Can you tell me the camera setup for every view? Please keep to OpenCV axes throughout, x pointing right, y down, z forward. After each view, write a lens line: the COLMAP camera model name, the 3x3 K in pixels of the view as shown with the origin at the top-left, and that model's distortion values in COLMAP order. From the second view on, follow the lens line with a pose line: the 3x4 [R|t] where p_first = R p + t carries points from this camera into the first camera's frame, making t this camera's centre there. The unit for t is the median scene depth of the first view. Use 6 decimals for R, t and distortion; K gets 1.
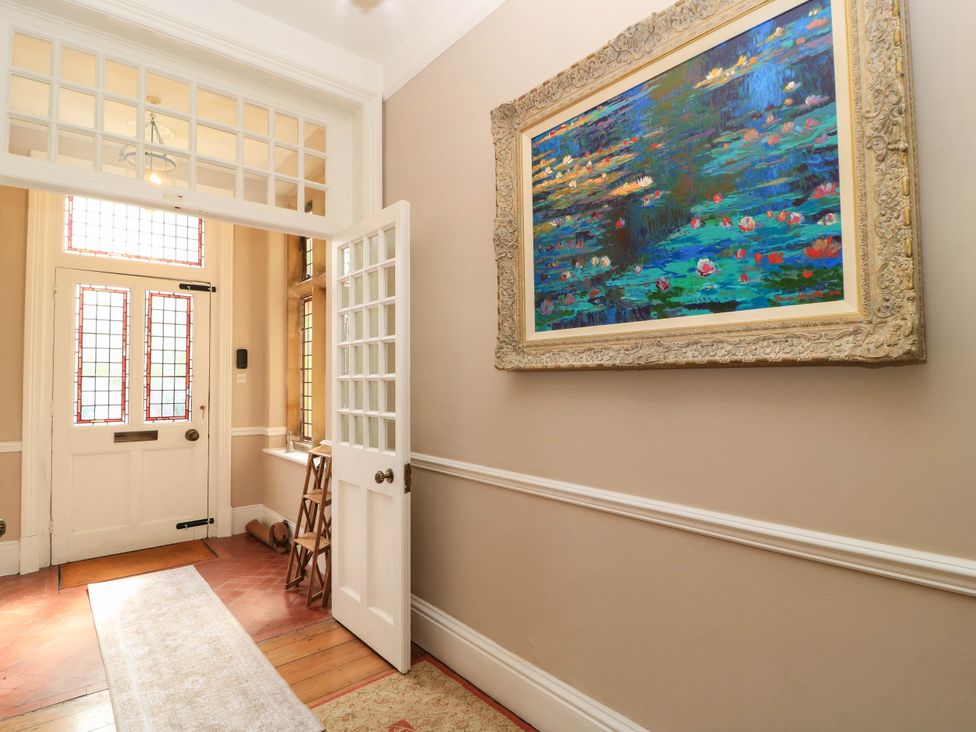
lens RADIAL K [[520.3, 0, 487.1], [0, 520.3, 366.1], [0, 0, 1]] dist [-0.006910, -0.000159]
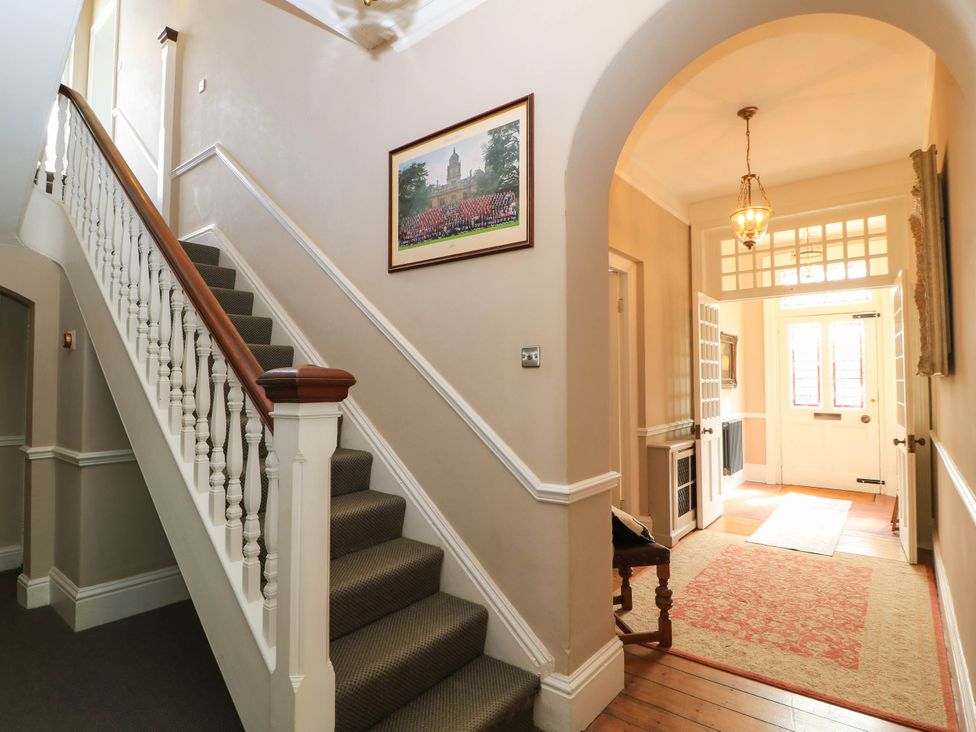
lens RADIAL K [[520.3, 0, 487.3], [0, 520.3, 363.4], [0, 0, 1]] dist [-0.006910, -0.000159]
pose [[0.193739, -0.032987, -0.980498, 0.663875], [0.023114, 0.999311, -0.029053, -0.003389], [0.980781, -0.017035, 0.194368, -0.313611]]
